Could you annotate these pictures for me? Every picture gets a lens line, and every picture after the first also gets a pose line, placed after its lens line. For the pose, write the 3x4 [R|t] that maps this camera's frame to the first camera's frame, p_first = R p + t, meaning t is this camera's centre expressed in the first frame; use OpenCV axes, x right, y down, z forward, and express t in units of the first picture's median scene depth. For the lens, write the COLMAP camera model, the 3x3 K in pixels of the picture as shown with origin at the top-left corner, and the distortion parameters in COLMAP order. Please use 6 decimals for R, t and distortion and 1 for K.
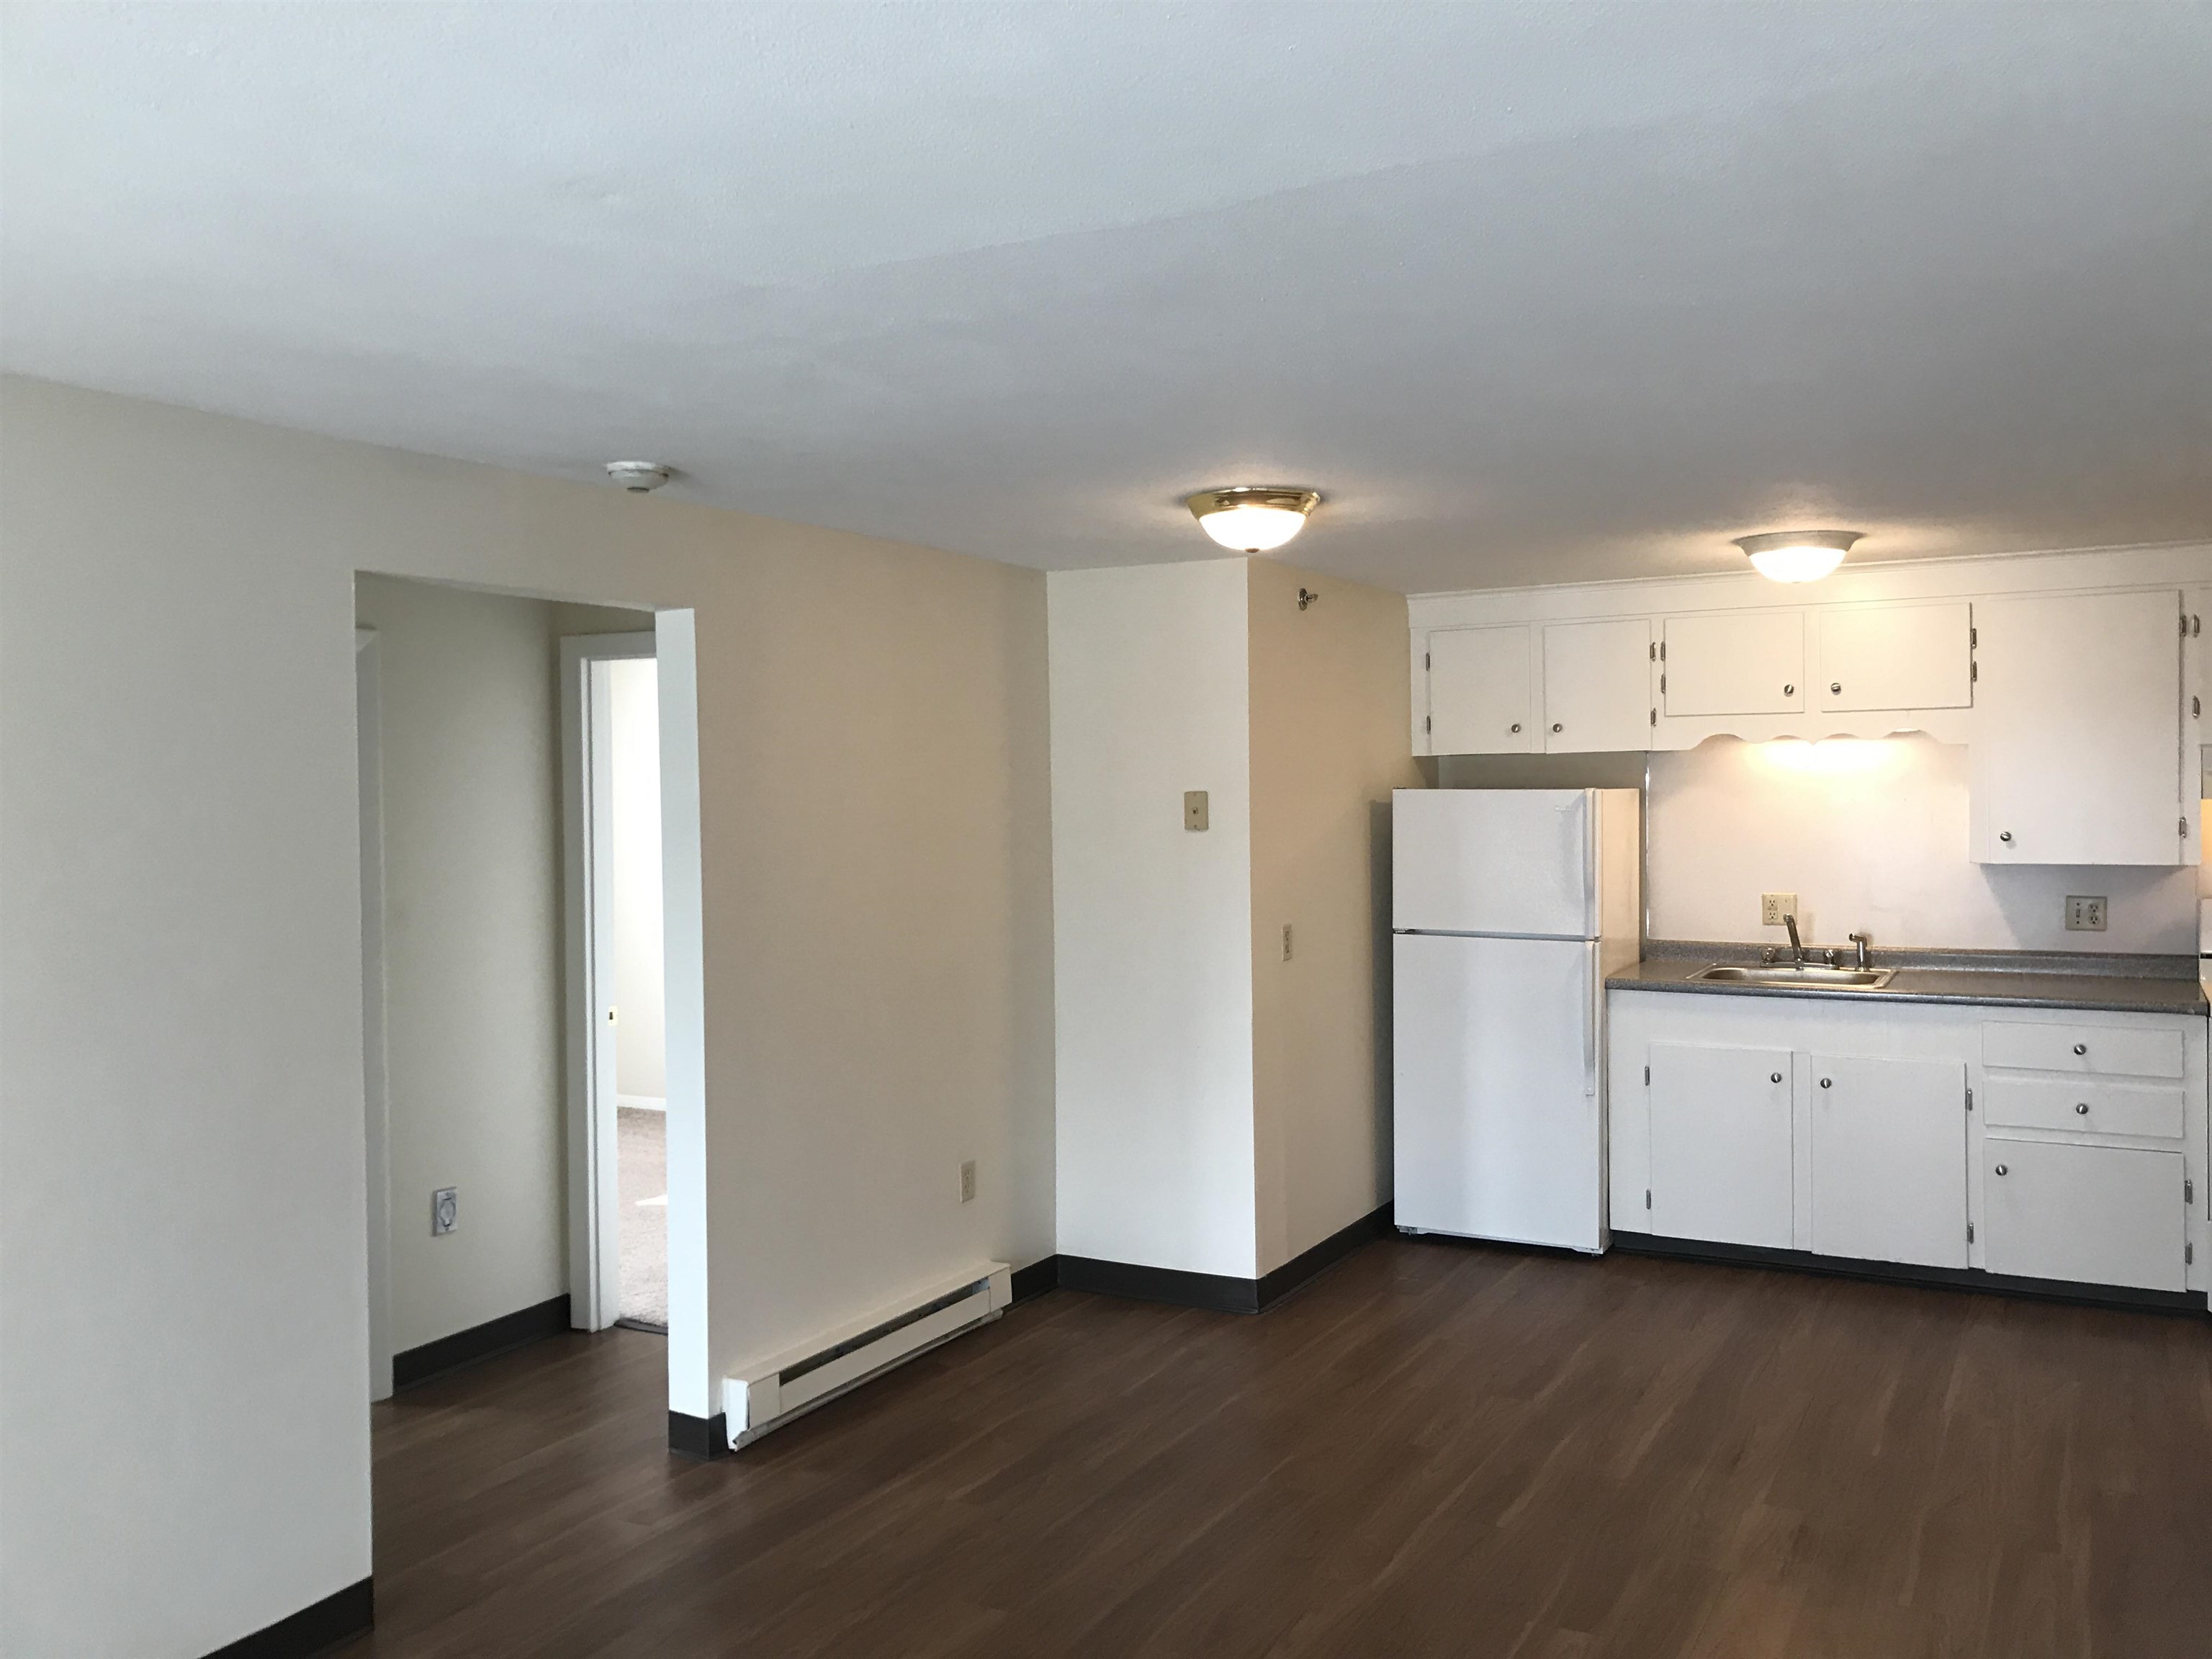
lens RADIAL K [[1808.1, 0, 1102.0], [0, 1808.1, 819.0], [0, 0, 1]] dist [0.027595, -0.020616]
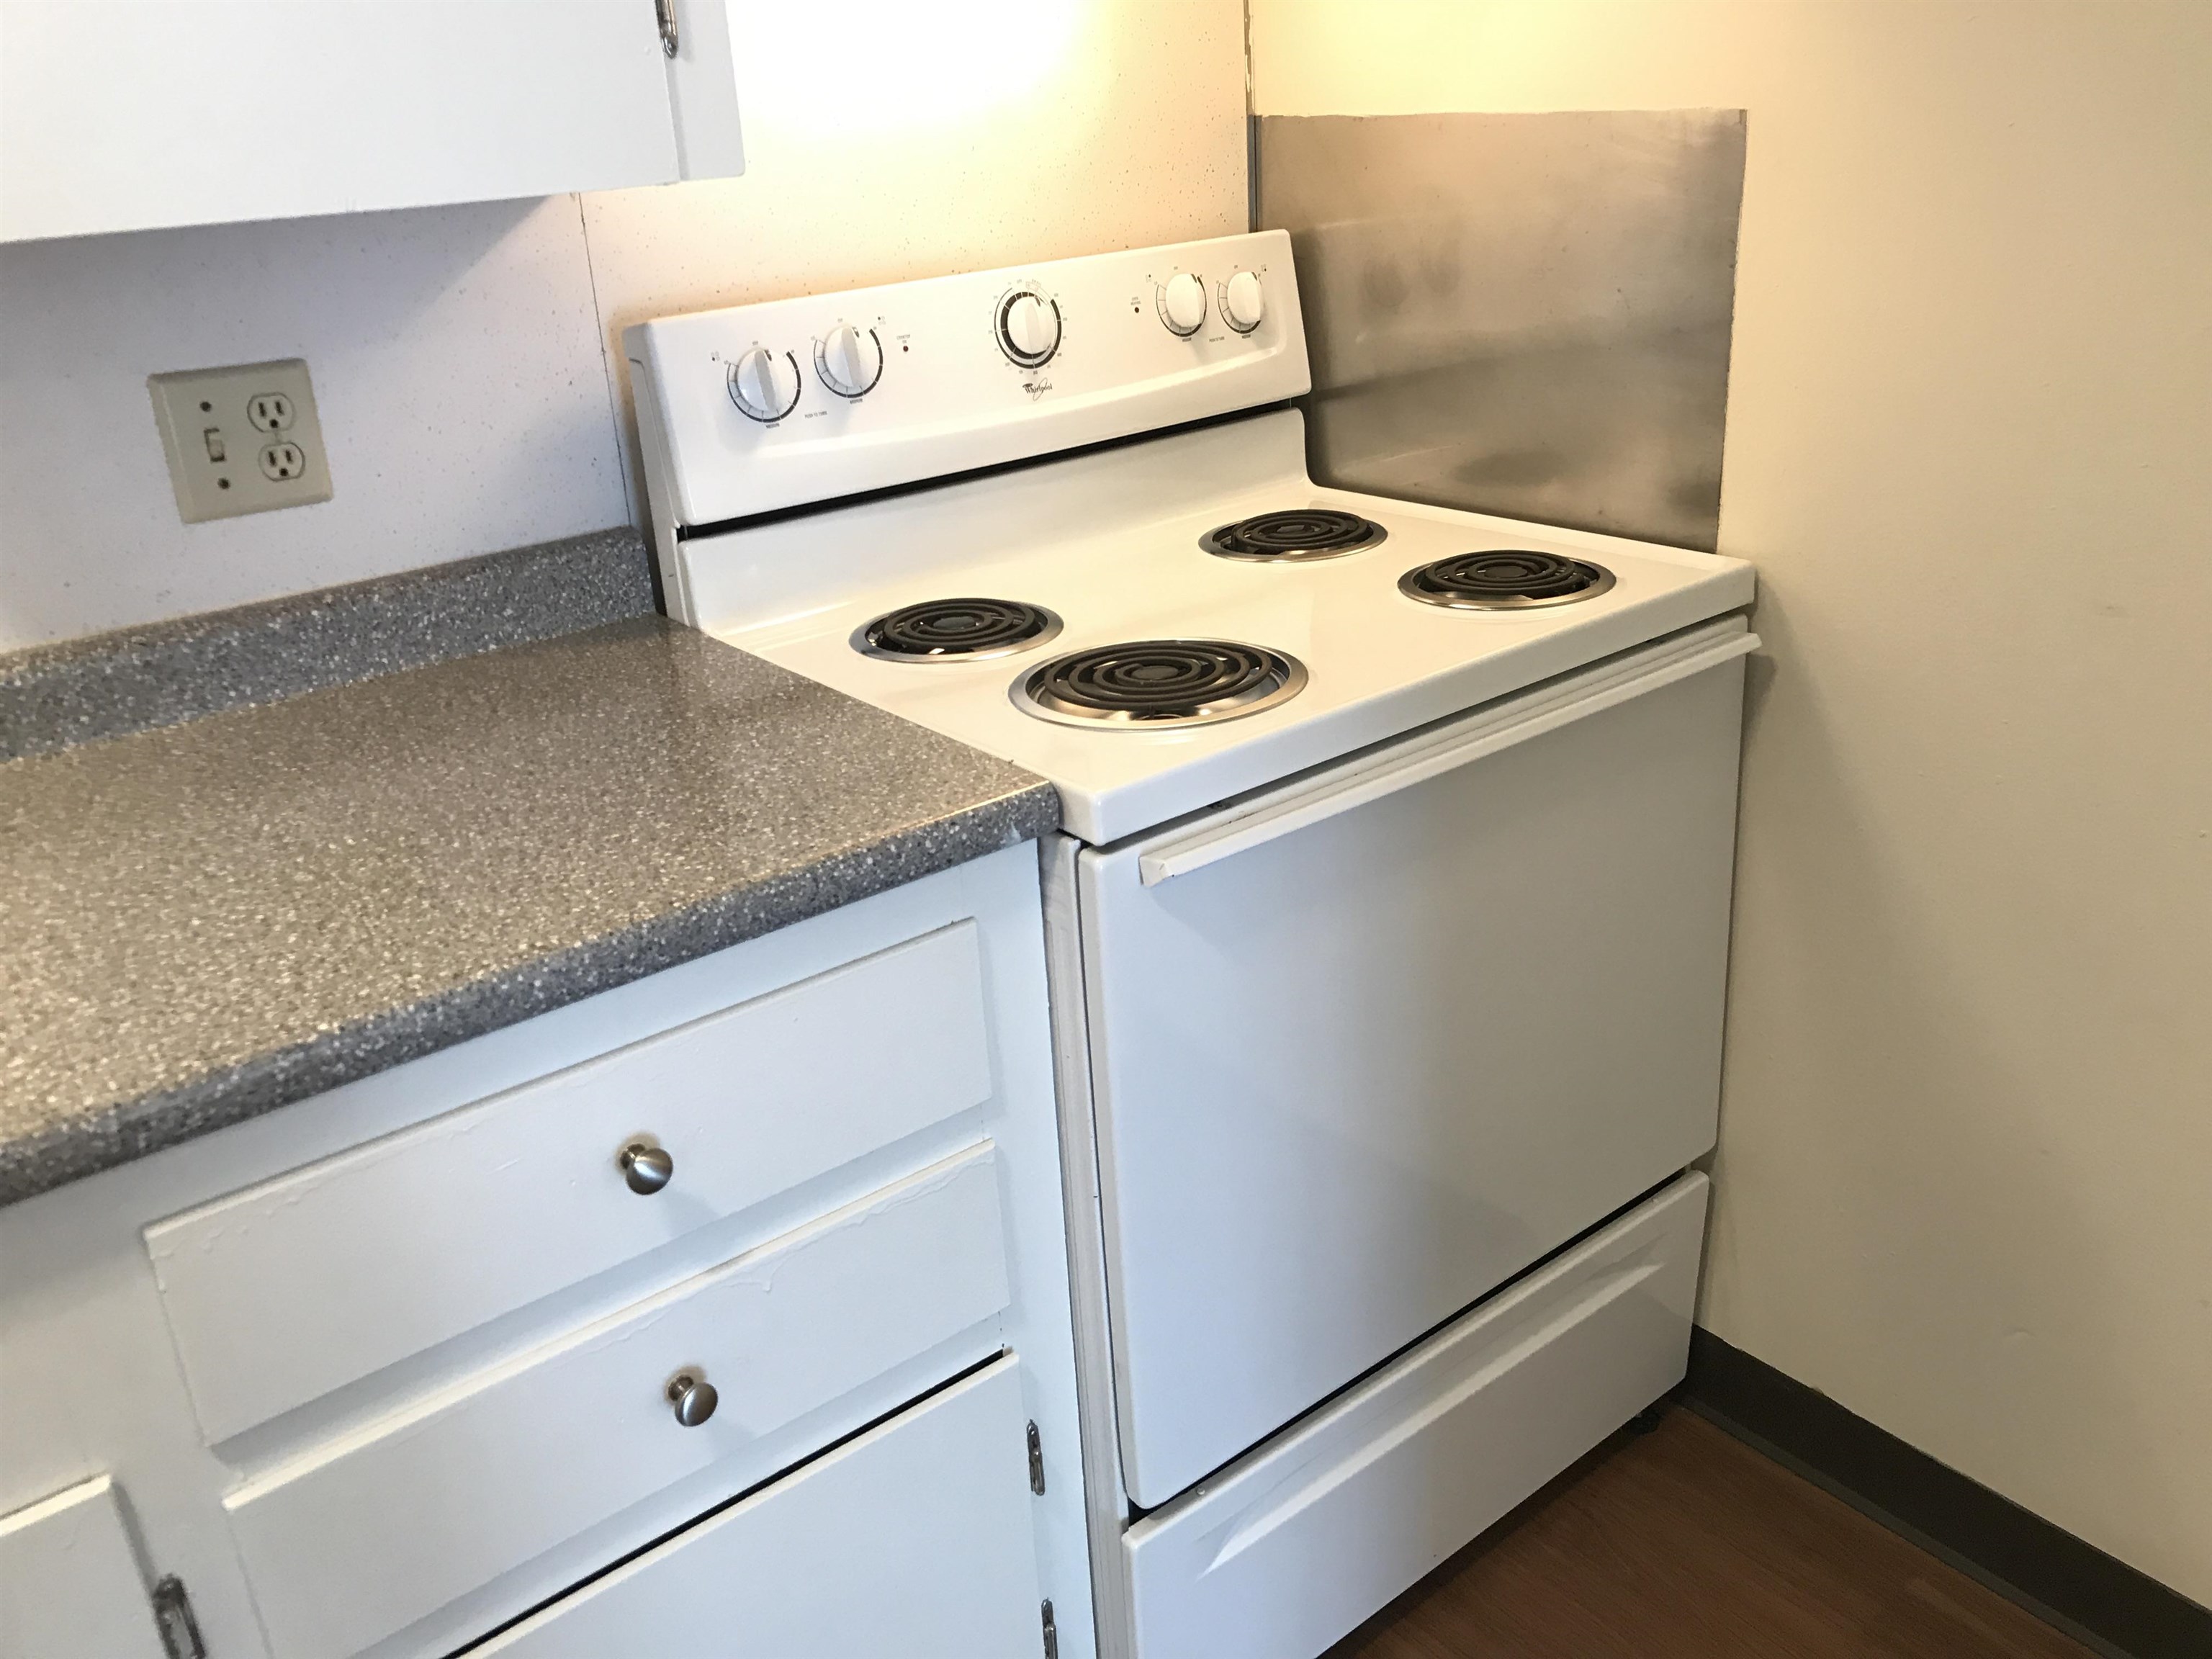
lens RADIAL K [[1808.1, 0, 1107.6], [0, 1808.1, 825.7], [0, 0, 1]] dist [0.027595, -0.020616]
pose [[0.389040, -0.363351, 0.846536, 0.373466], [0.069556, 0.927892, 0.366305, 0.019936], [-0.918591, -0.083625, 0.386260, 0.818649]]
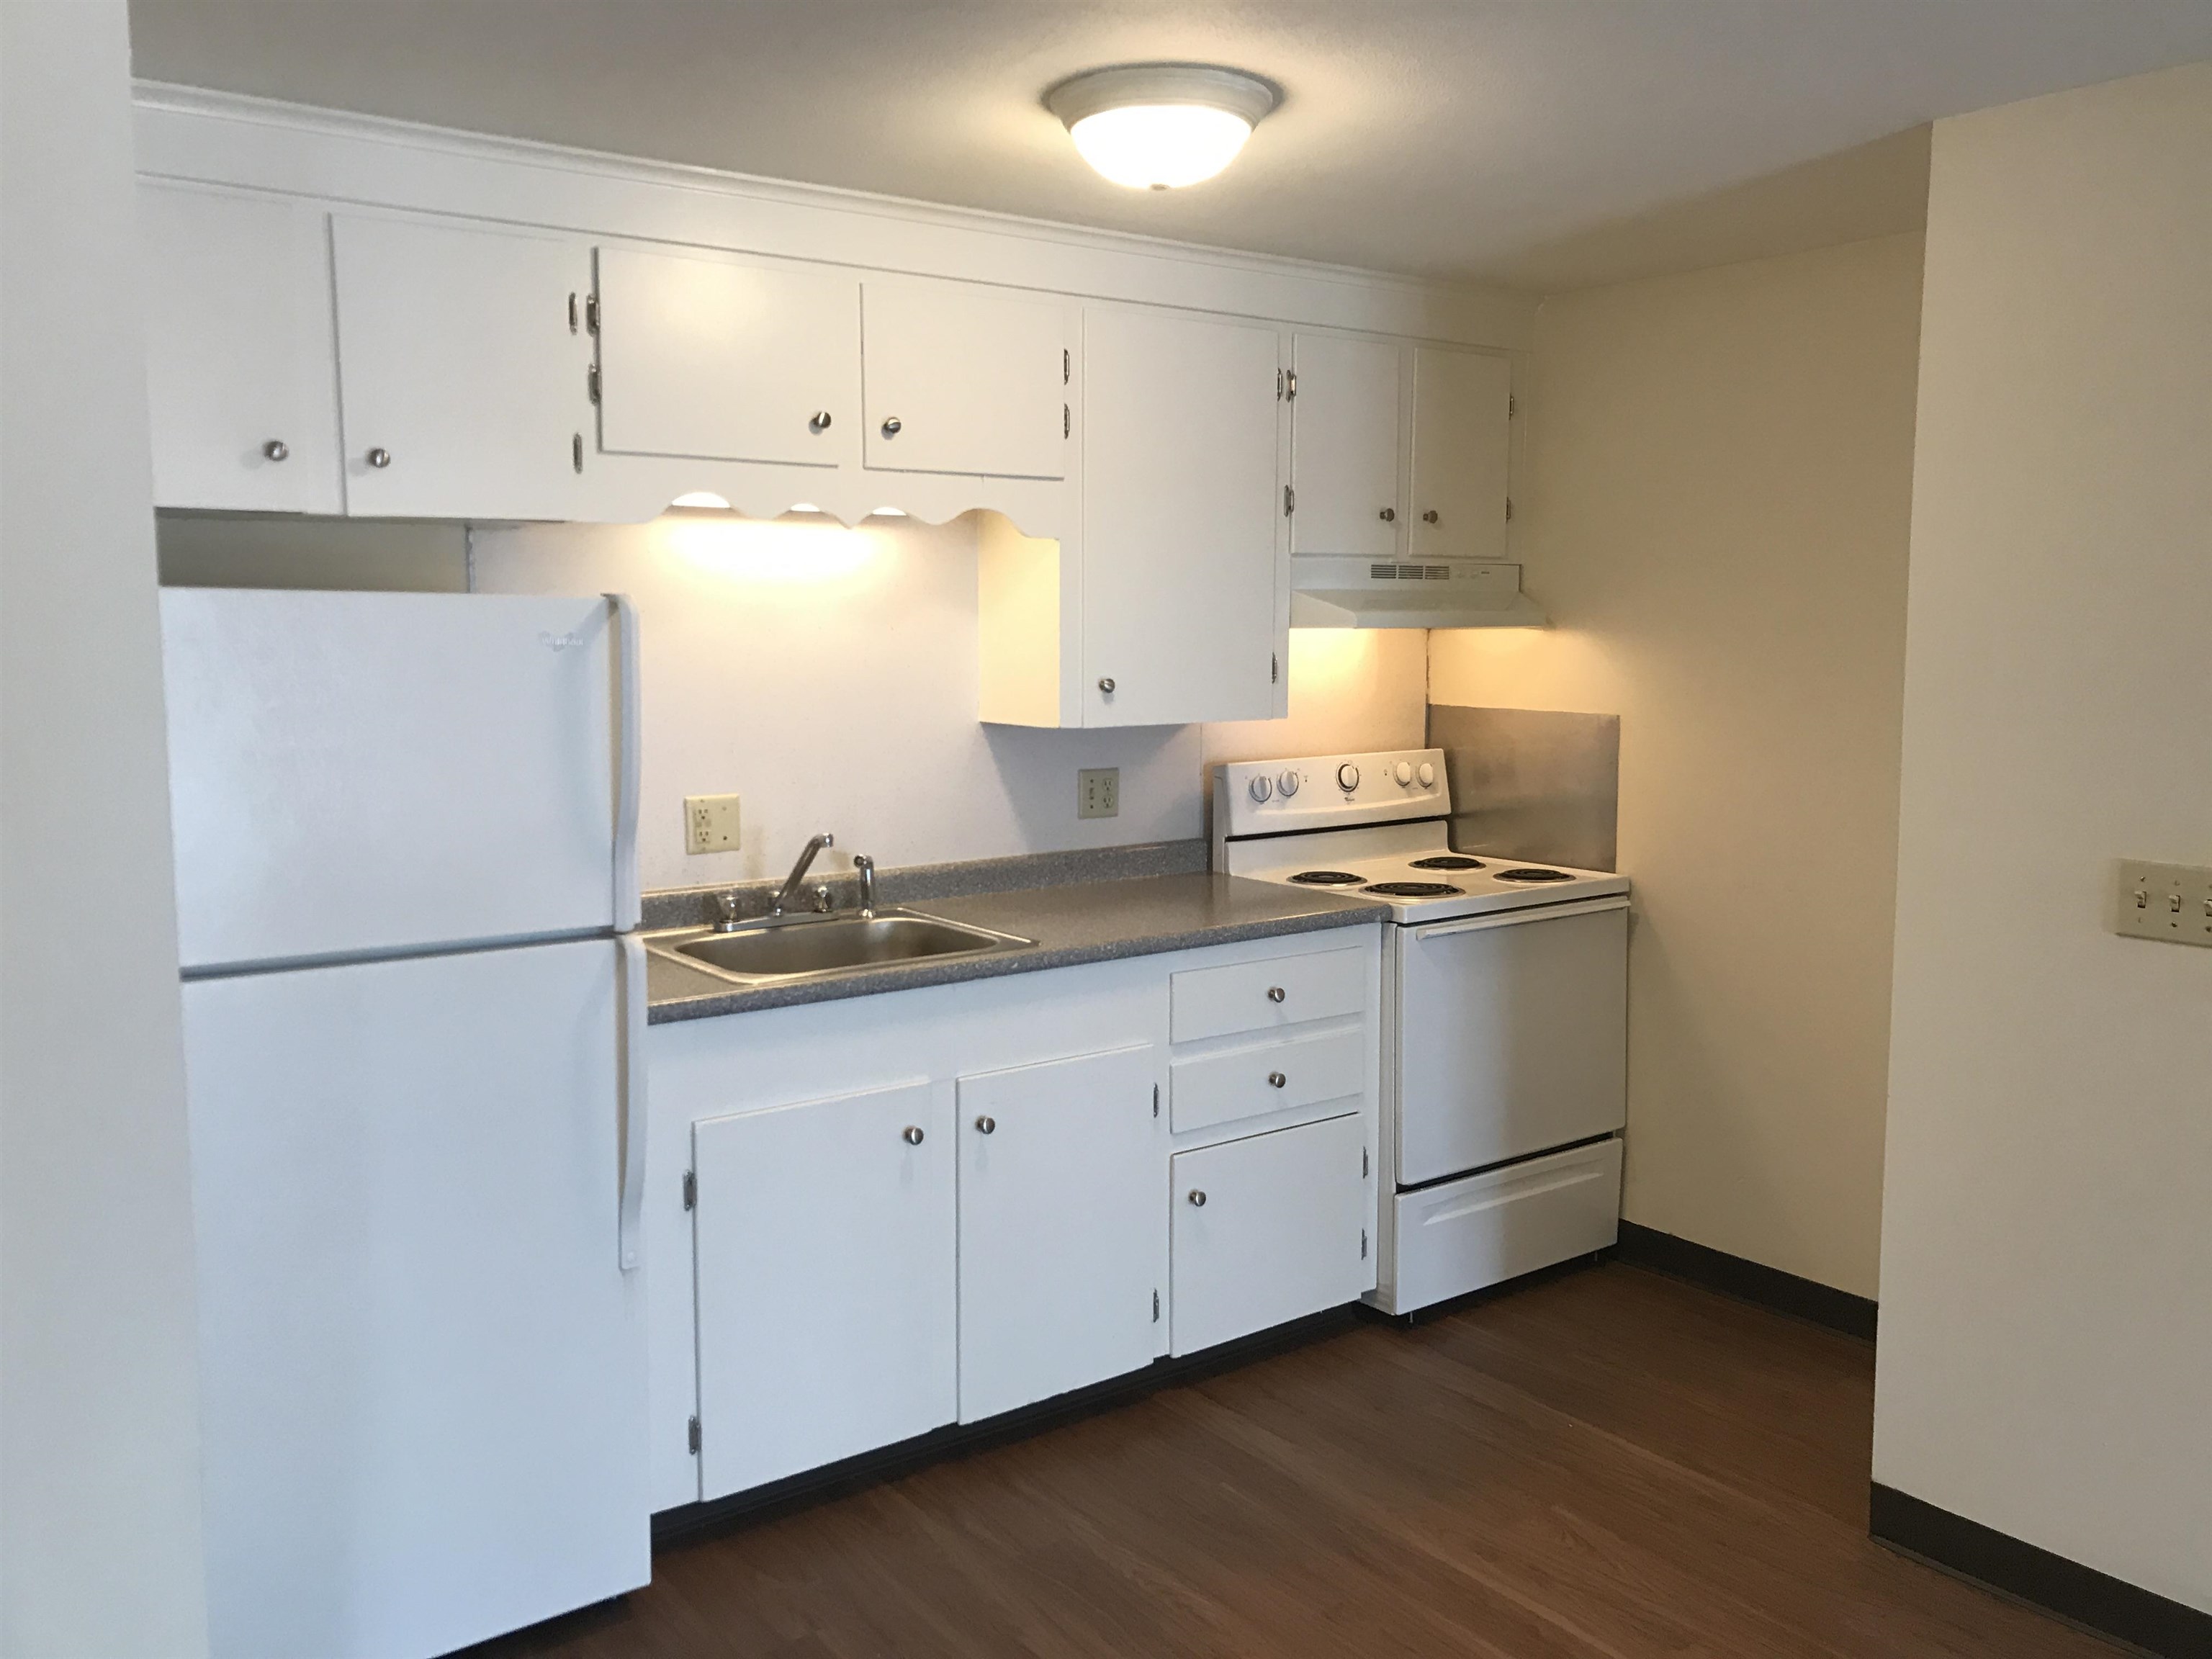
lens RADIAL K [[1808.1, 0, 1095.2], [0, 1808.1, 811.5], [0, 0, 1]] dist [0.027595, -0.020616]
pose [[0.420359, -0.081904, 0.903654, -0.089096], [0.013632, 0.996375, 0.083967, 0.000759], [-0.907255, -0.022978, 0.419952, 0.726914]]
